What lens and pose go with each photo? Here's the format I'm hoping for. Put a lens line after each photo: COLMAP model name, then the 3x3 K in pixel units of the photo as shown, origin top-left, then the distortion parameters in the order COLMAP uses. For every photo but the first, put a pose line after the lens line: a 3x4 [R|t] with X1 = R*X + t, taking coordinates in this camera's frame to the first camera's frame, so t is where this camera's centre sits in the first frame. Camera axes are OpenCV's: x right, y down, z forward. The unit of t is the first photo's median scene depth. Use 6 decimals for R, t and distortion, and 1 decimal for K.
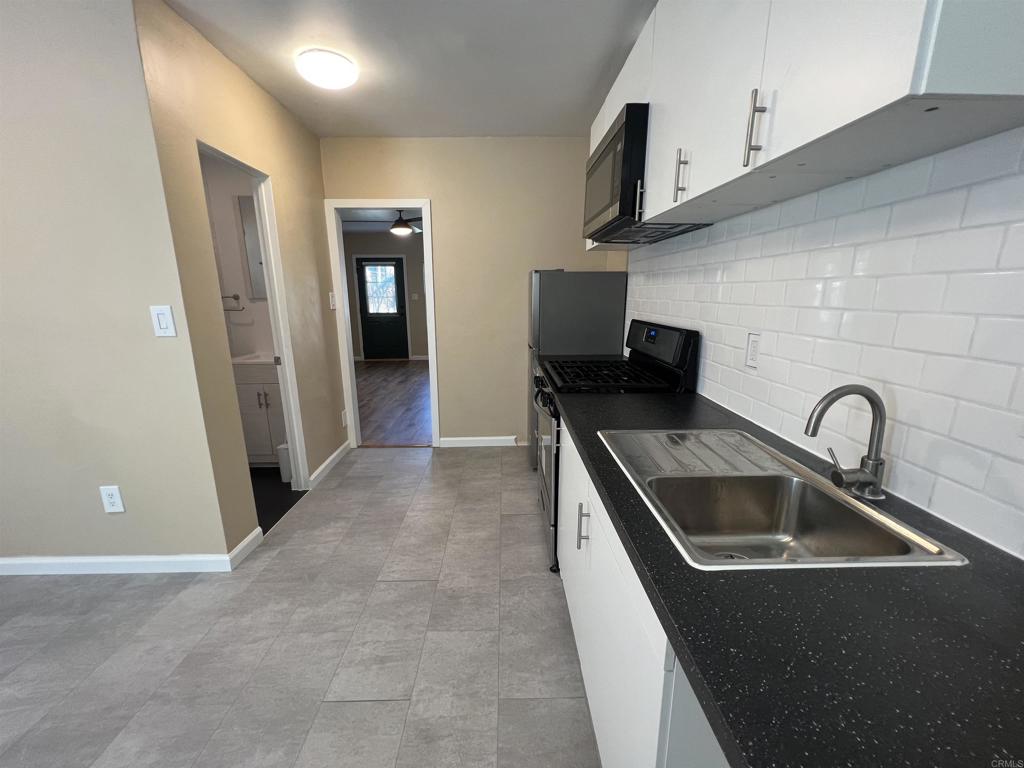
lens RADIAL K [[409.9, 0, 511.7], [0, 409.9, 386.9], [0, 0, 1]] dist [-0.002774, 0.001092]
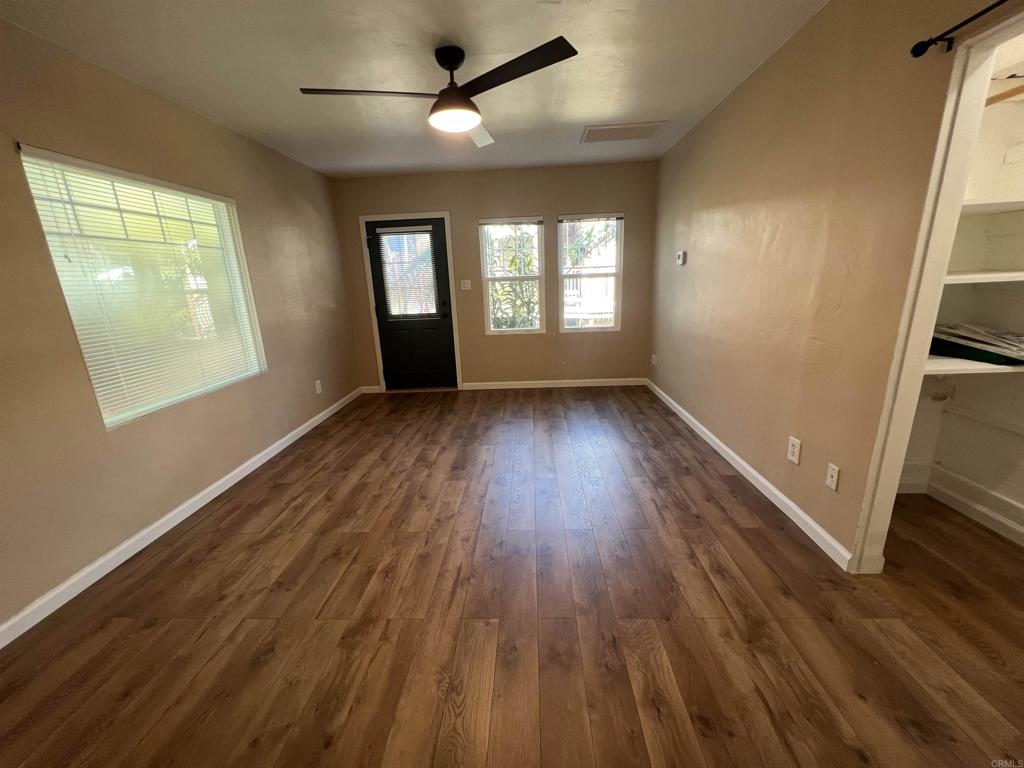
lens RADIAL K [[409.9, 0, 506.1], [0, 409.9, 384.5], [0, 0, 1]] dist [-0.002774, 0.001092]
pose [[0.996232, -0.020664, -0.084232, -0.424006], [0.023410, 0.999222, 0.031742, -0.303223], [0.083511, -0.033594, 0.995940, 1.330583]]
